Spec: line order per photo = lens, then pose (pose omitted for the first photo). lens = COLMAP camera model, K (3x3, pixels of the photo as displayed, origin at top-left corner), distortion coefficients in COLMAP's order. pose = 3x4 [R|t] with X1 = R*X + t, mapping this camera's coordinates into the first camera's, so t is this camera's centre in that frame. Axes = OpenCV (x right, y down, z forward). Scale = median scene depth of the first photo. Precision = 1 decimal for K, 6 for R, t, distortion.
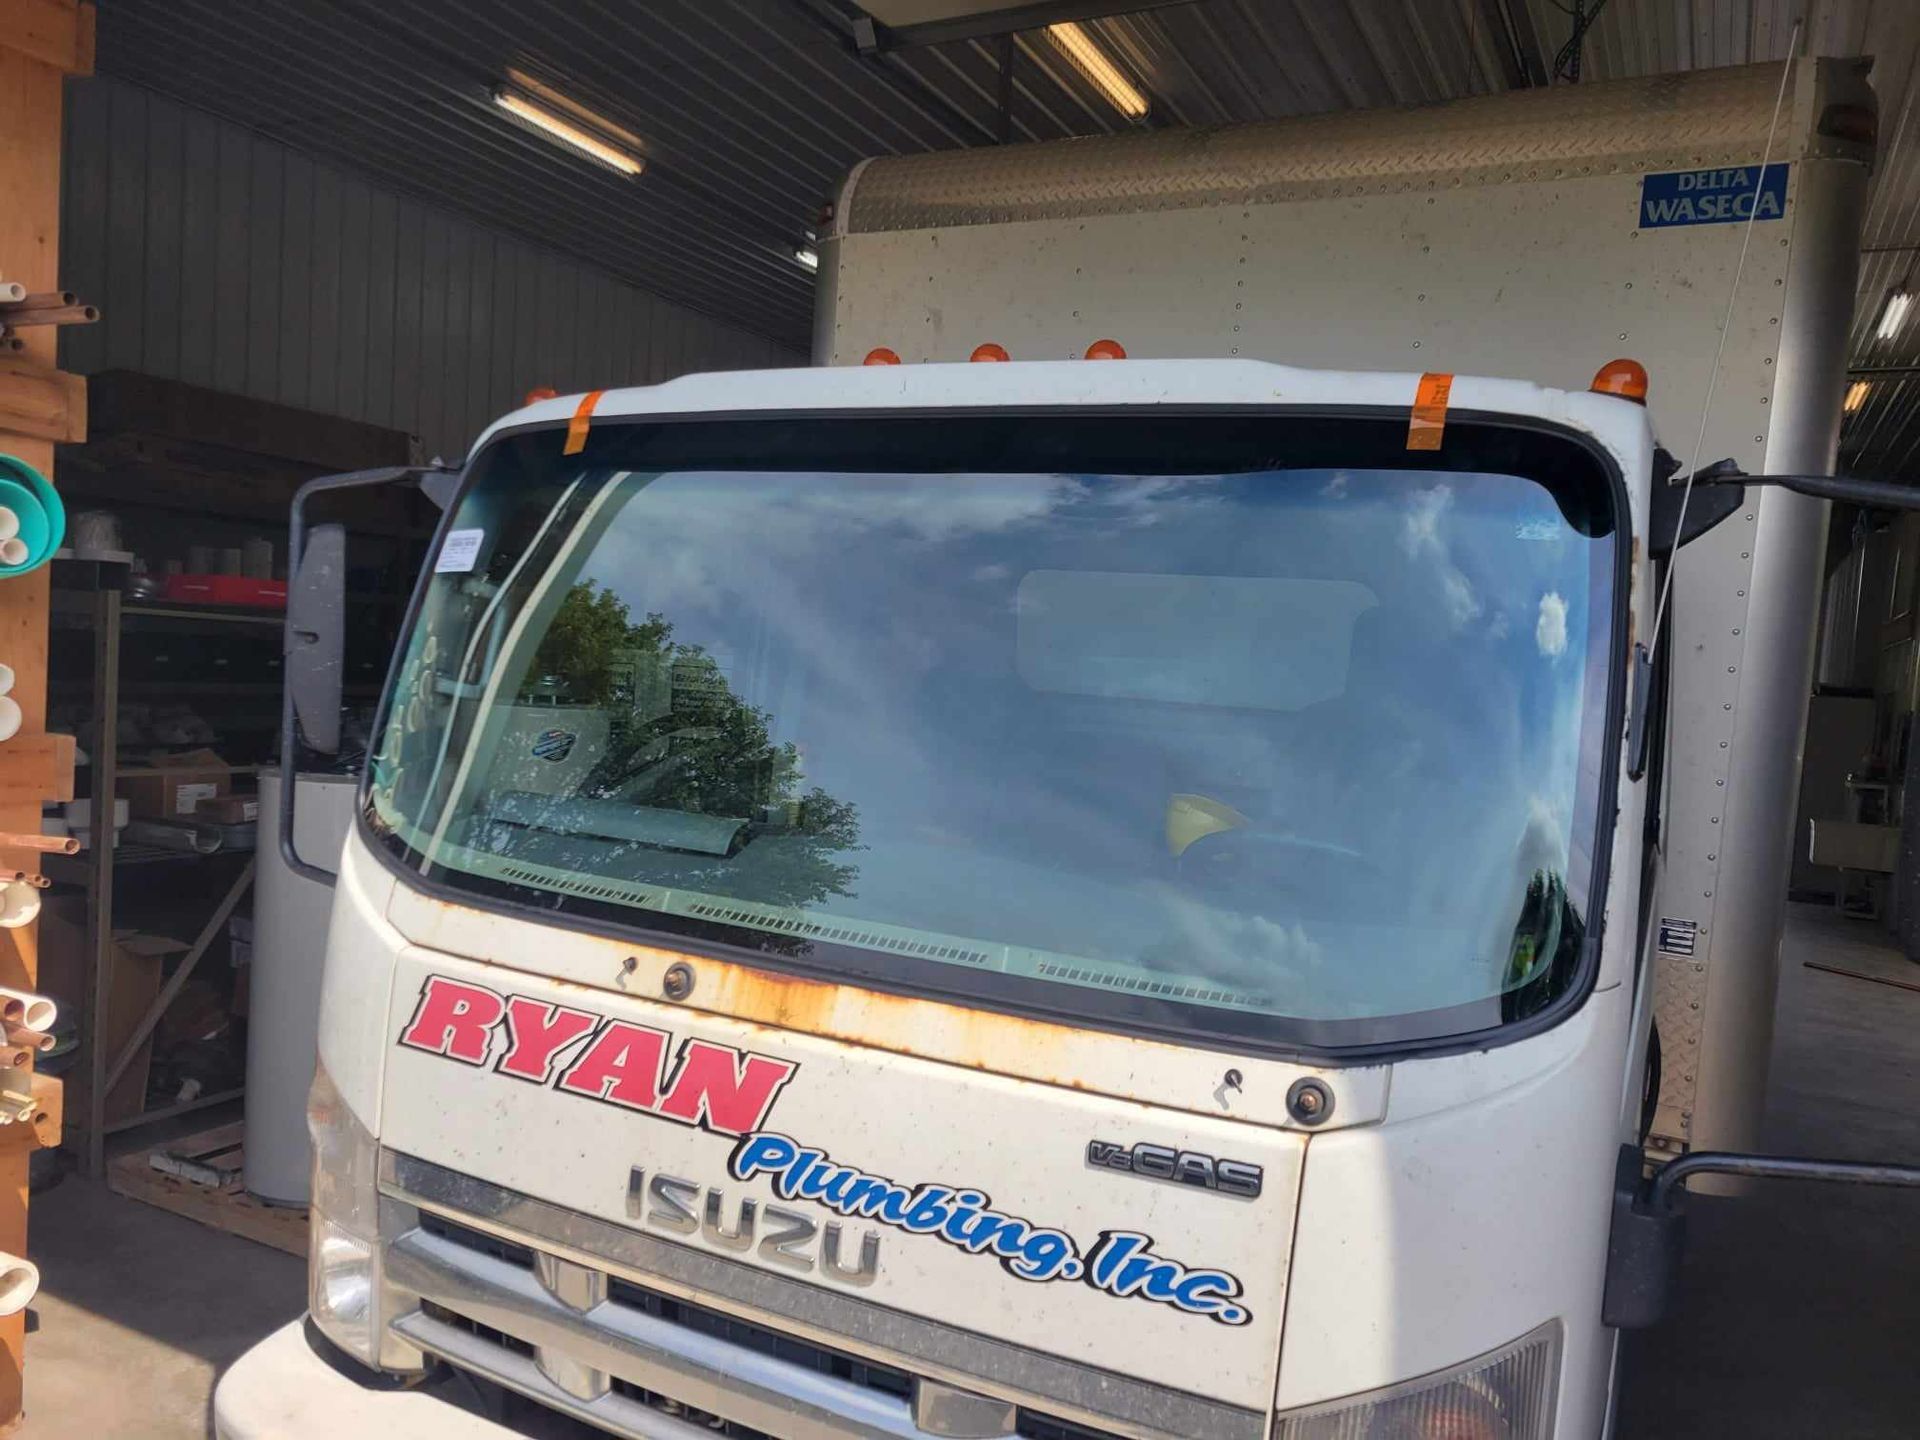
lens RADIAL K [[1450.7, 0, 951.5], [0, 1450.7, 724.2], [0, 0, 1]] dist [0.040278, -0.029350]
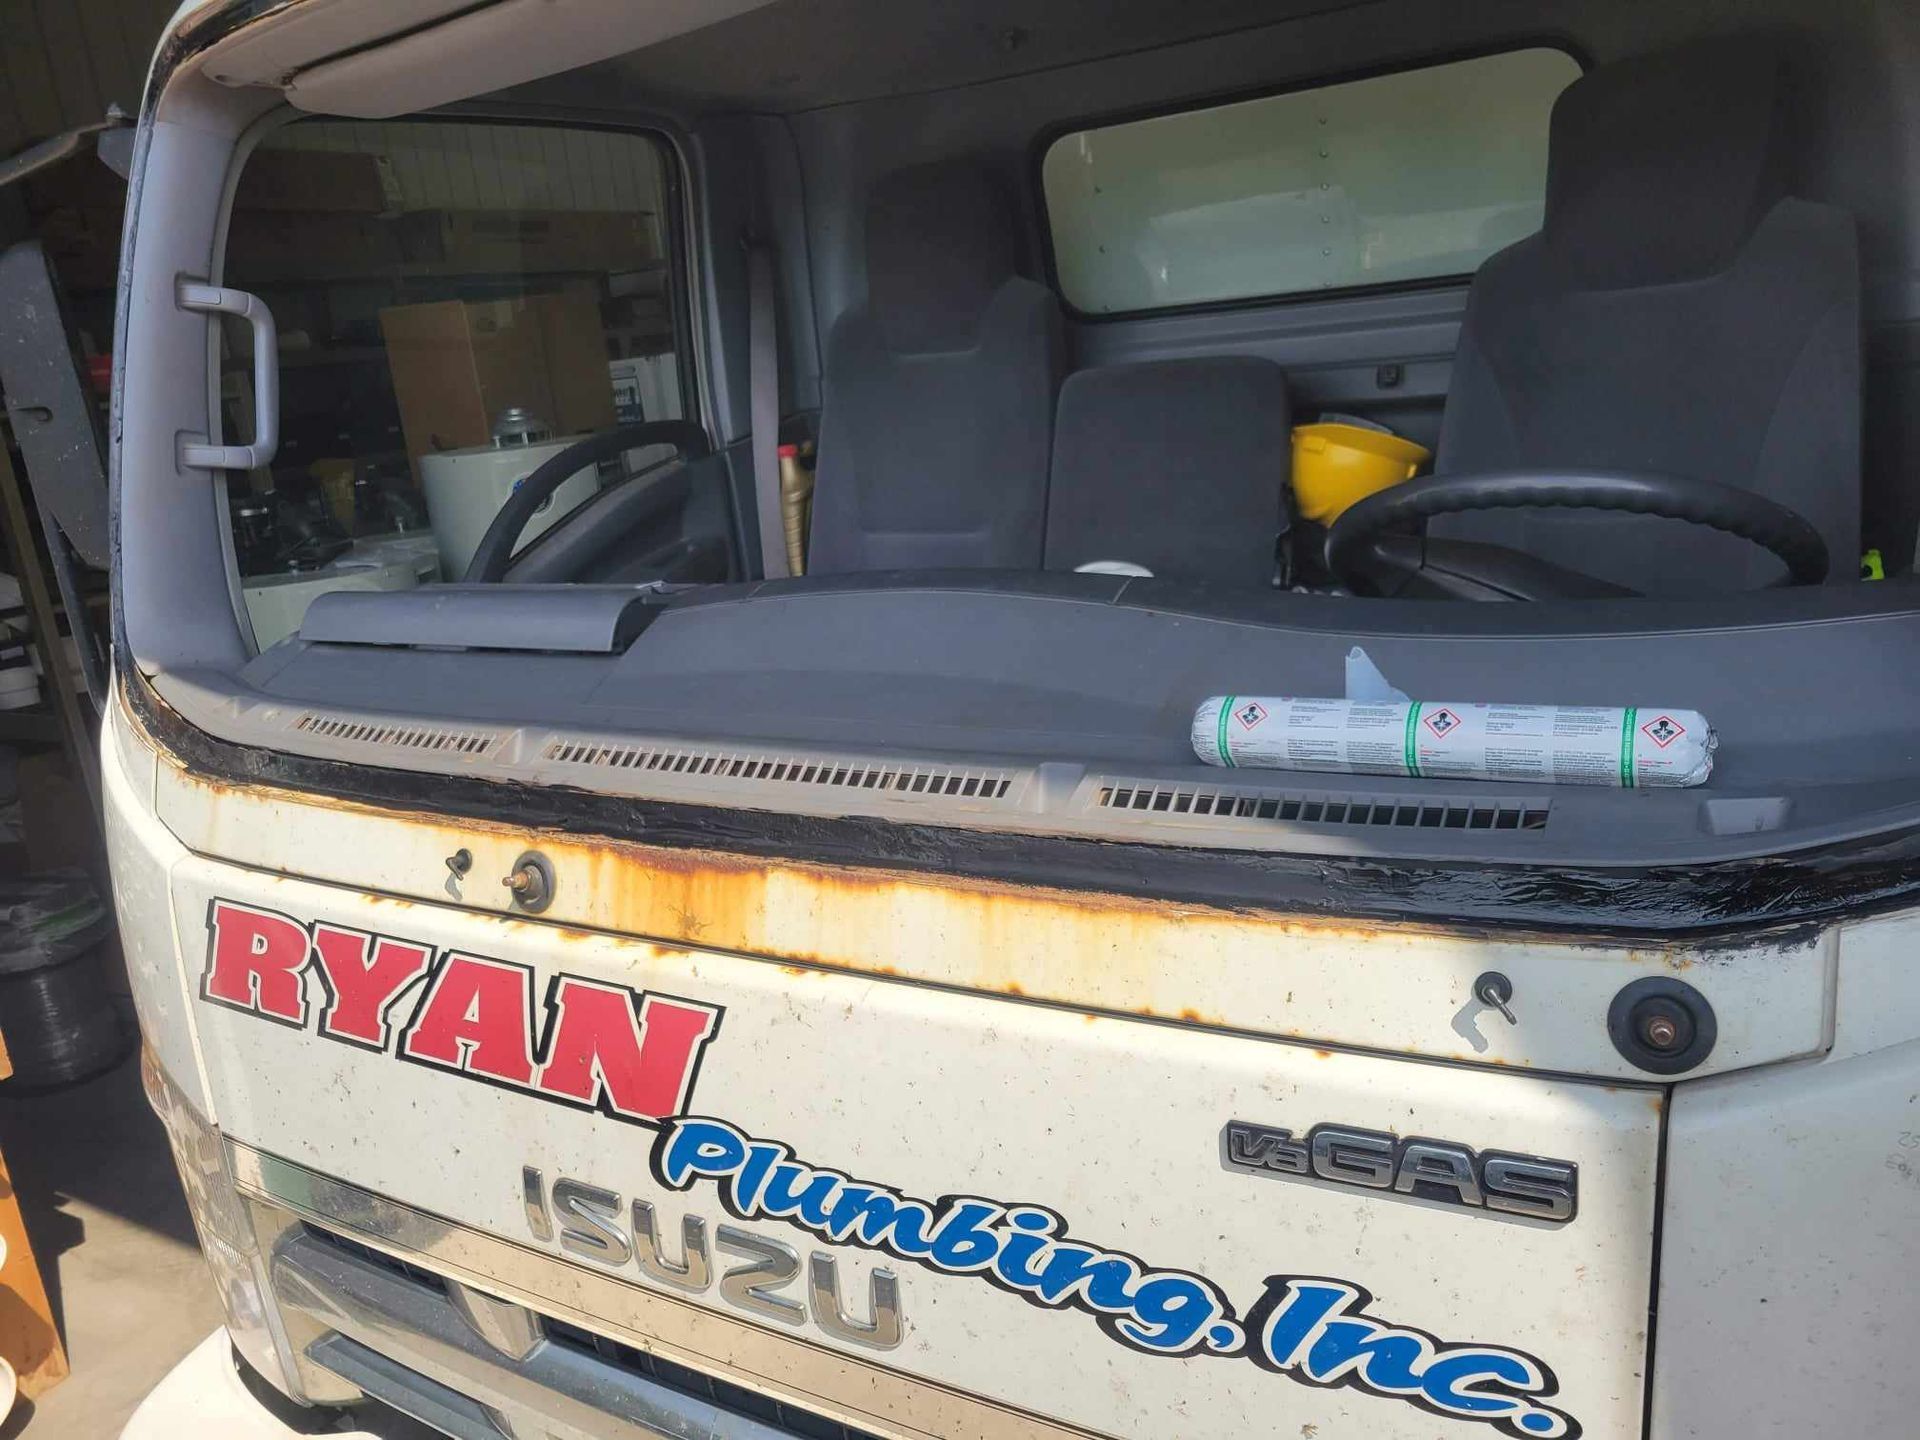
lens RADIAL K [[1450.7, 0, 970.0], [0, 1450.7, 731.4], [0, 0, 1]] dist [0.040278, -0.029350]
pose [[0.983658, -0.152502, -0.095708, 0.068442], [0.170261, 0.960750, 0.219021, 0.013003], [0.058551, -0.231737, 0.971015, 0.460111]]
